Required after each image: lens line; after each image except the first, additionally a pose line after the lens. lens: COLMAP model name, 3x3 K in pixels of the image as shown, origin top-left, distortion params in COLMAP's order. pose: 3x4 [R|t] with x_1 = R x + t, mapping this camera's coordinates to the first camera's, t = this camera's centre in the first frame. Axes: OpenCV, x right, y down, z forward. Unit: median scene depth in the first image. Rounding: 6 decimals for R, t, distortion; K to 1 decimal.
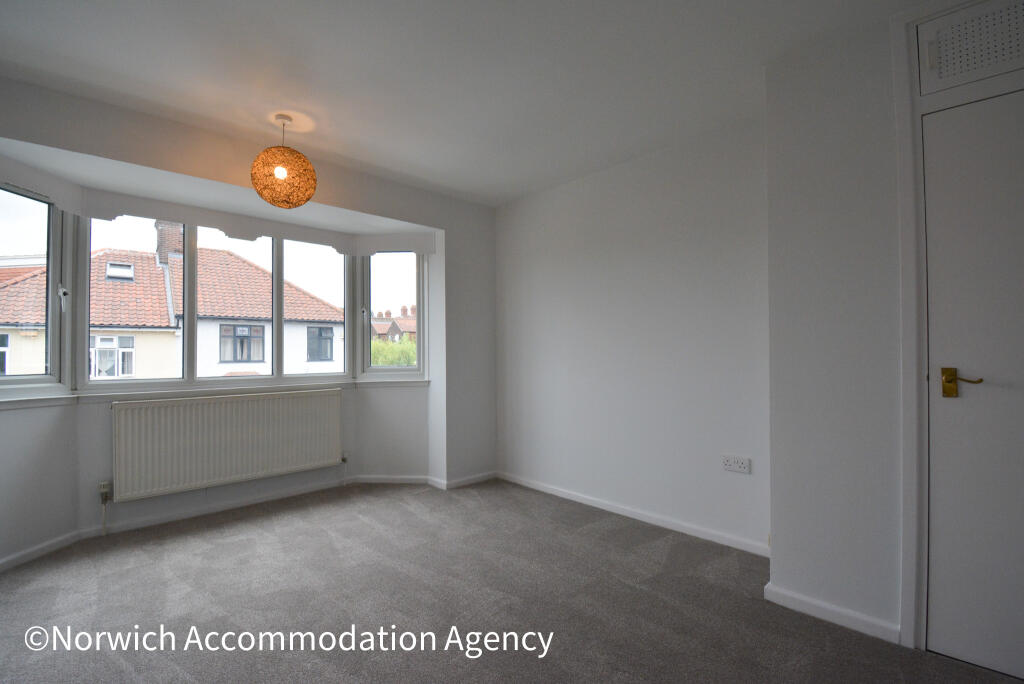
lens RADIAL K [[469.8, 0, 493.5], [0, 469.8, 345.3], [0, 0, 1]] dist [-0.023952, -0.000944]
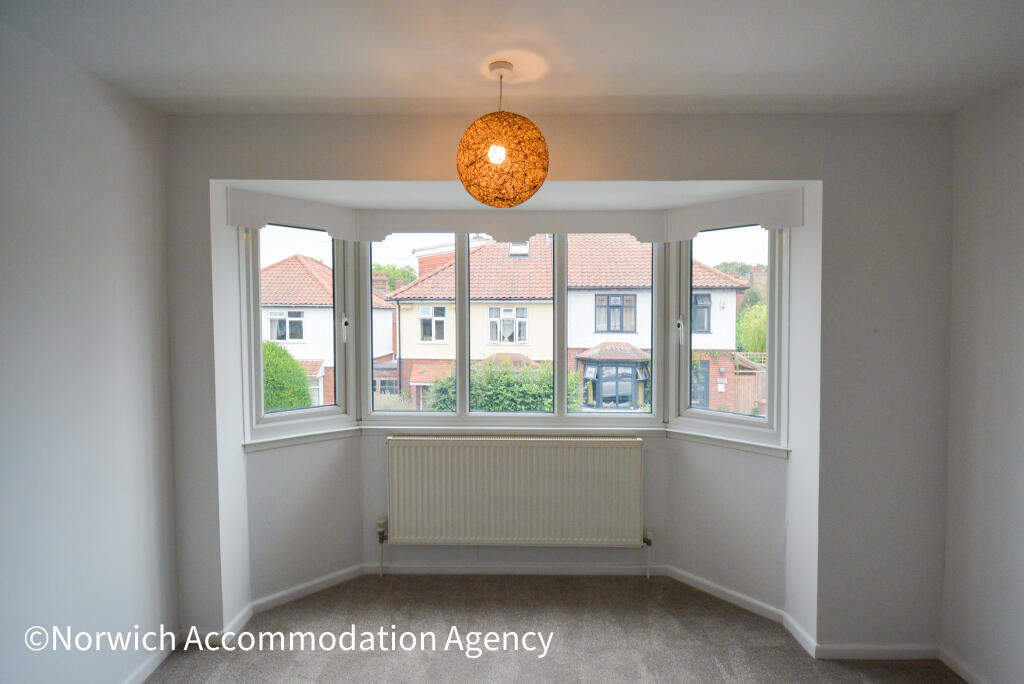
lens RADIAL K [[503.8, 0, 498.5], [0, 503.8, 327.9], [0, 0, 1]] dist [-0.002472, -0.000661]
pose [[0.730477, 0.021499, -0.682599, 0.022331], [0.009512, 0.999087, 0.041647, -0.107626], [0.682871, -0.036915, 0.729606, 0.327953]]
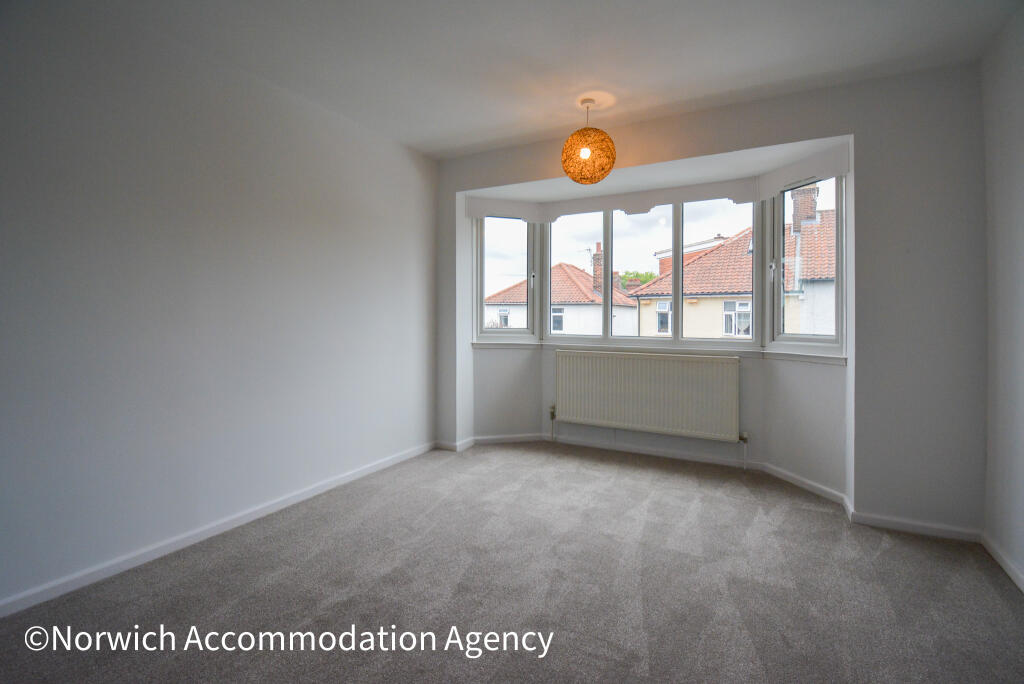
lens RADIAL K [[450.0, 0, 513.6], [0, 450.0, 314.9], [0, 0, 1]] dist [-0.014738, -0.000508]
pose [[0.319467, 0.005677, -0.947580, 0.345414], [0.007576, 0.999935, 0.008545, 0.002461], [0.947567, -0.009908, 0.319404, 0.339791]]
